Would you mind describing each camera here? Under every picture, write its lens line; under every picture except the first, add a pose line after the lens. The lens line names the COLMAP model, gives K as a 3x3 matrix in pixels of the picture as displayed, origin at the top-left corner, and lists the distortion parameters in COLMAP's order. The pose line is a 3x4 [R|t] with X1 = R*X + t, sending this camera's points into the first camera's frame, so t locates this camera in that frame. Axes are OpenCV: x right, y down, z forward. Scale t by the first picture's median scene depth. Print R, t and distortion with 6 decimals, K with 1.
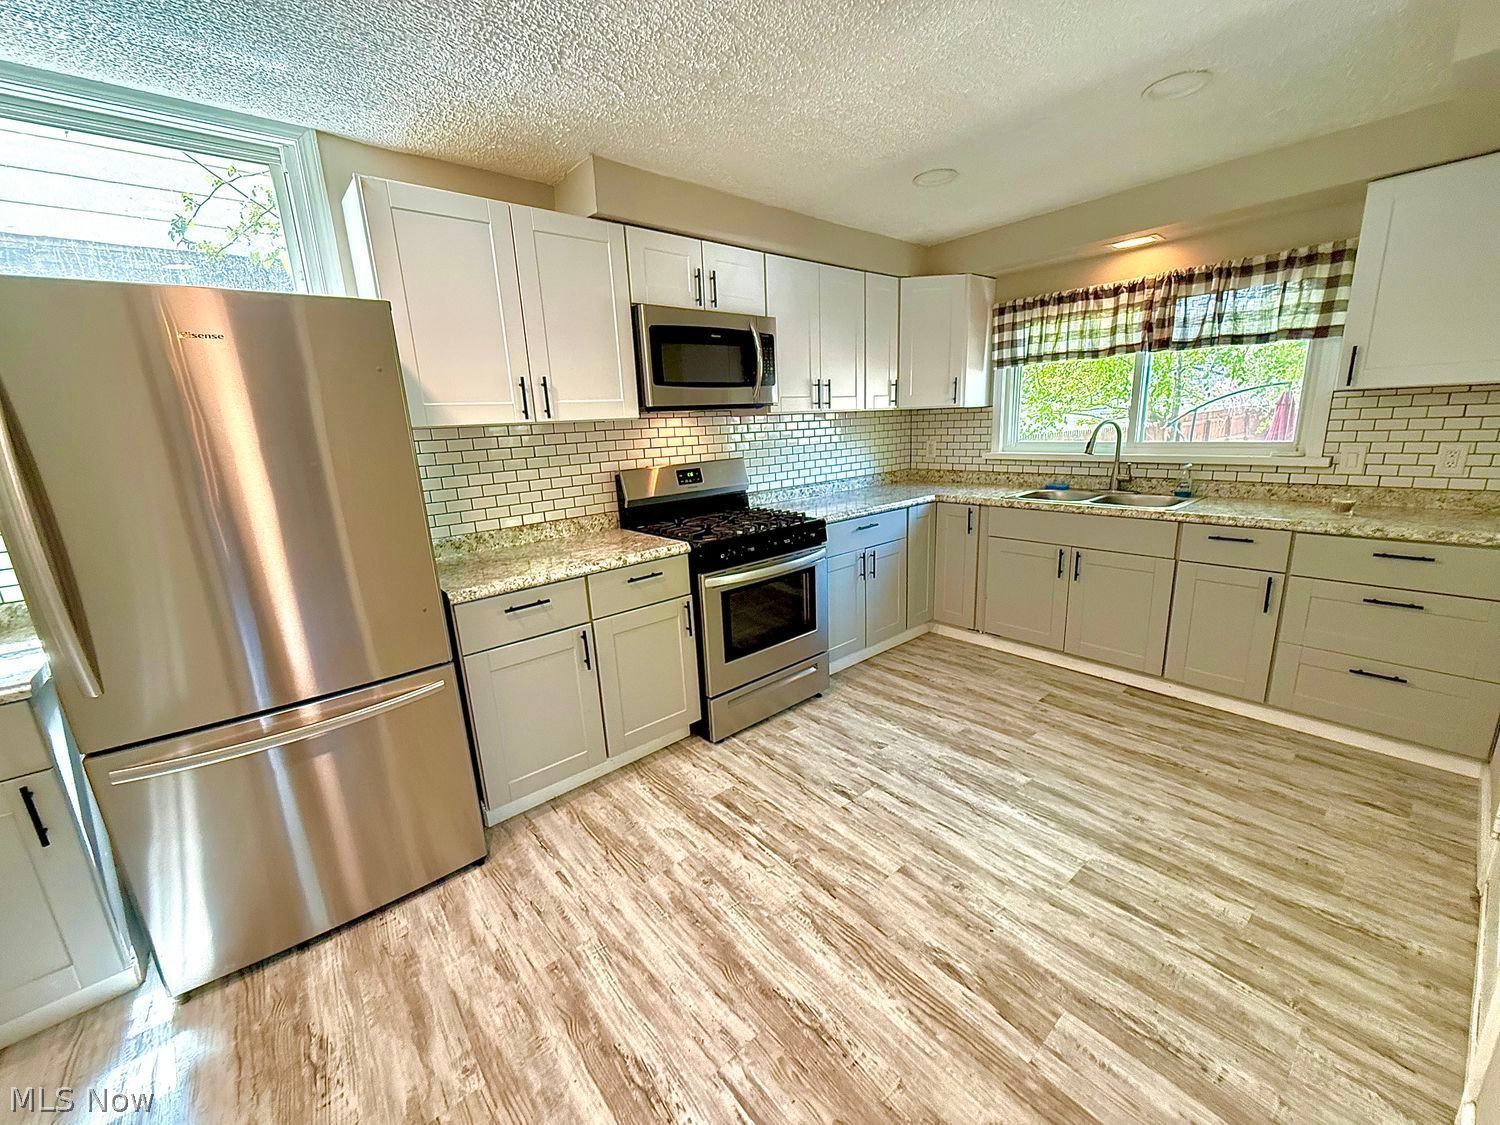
lens RADIAL K [[595.5, 0, 755.0], [0, 595.5, 560.7], [0, 0, 1]] dist [-0.000956, -0.000082]
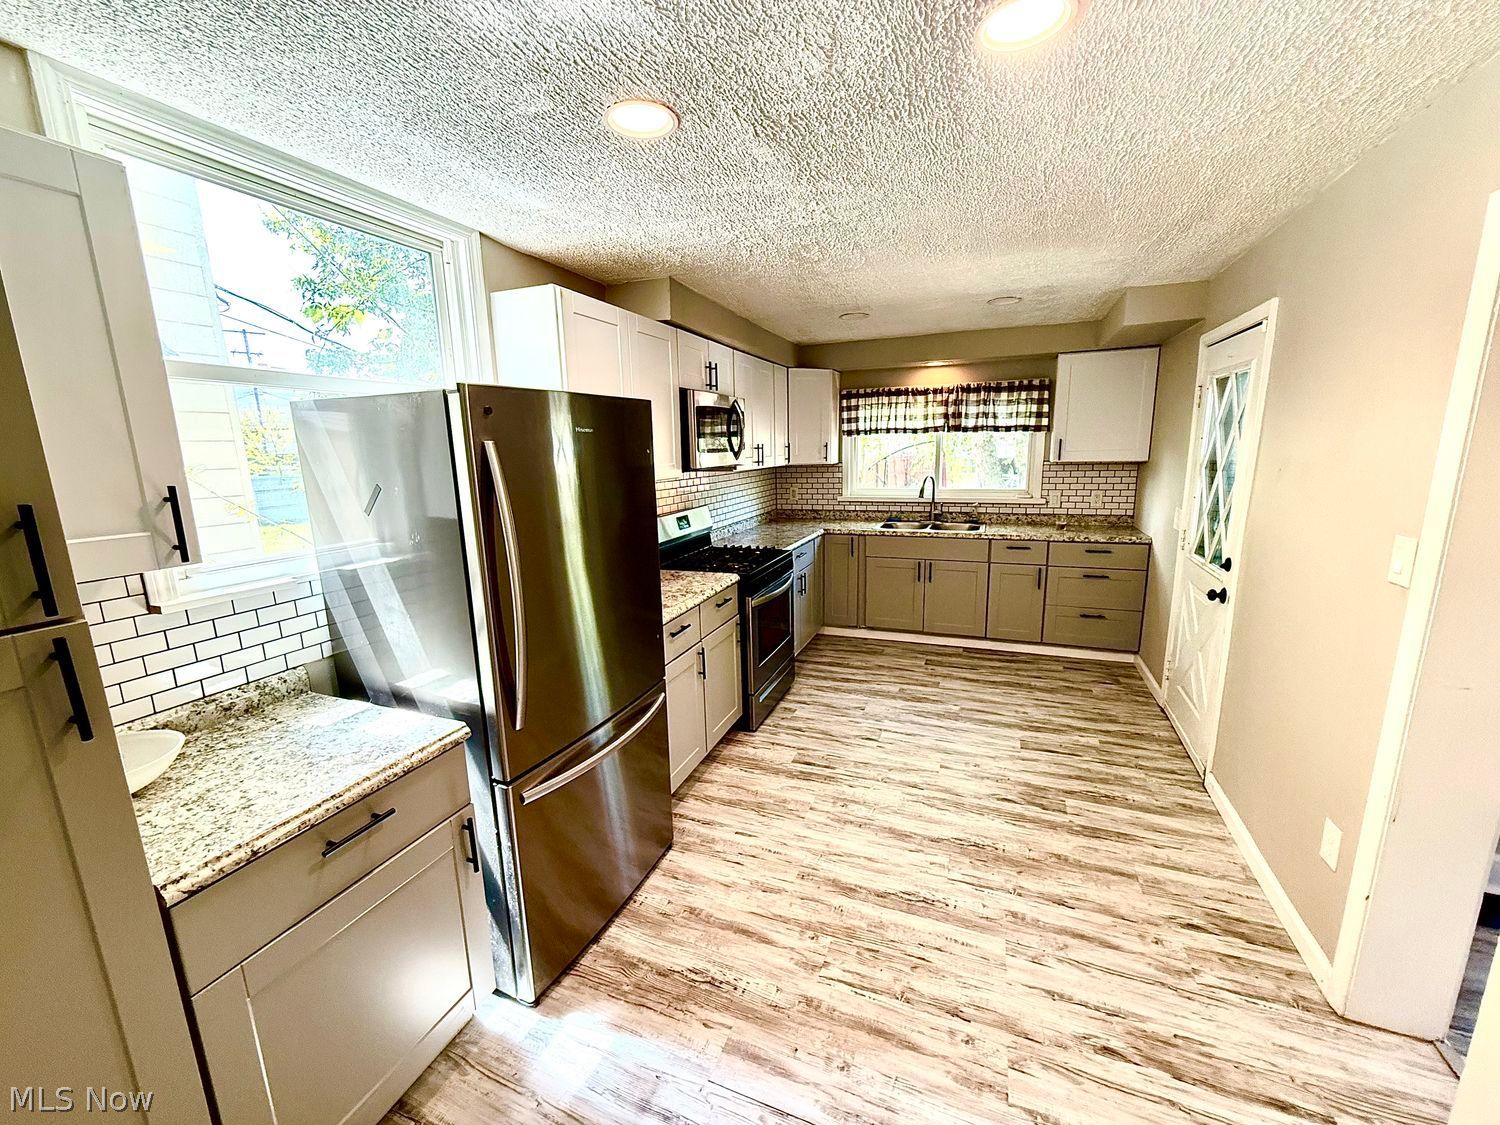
lens RADIAL K [[595.5, 0, 750.3], [0, 595.5, 563.0], [0, 0, 1]] dist [-0.000956, -0.000082]
pose [[0.884127, -0.067281, 0.462377, -0.660664], [0.092207, 0.995242, -0.031494, -0.010261], [-0.458058, 0.070479, 0.886124, -0.149794]]
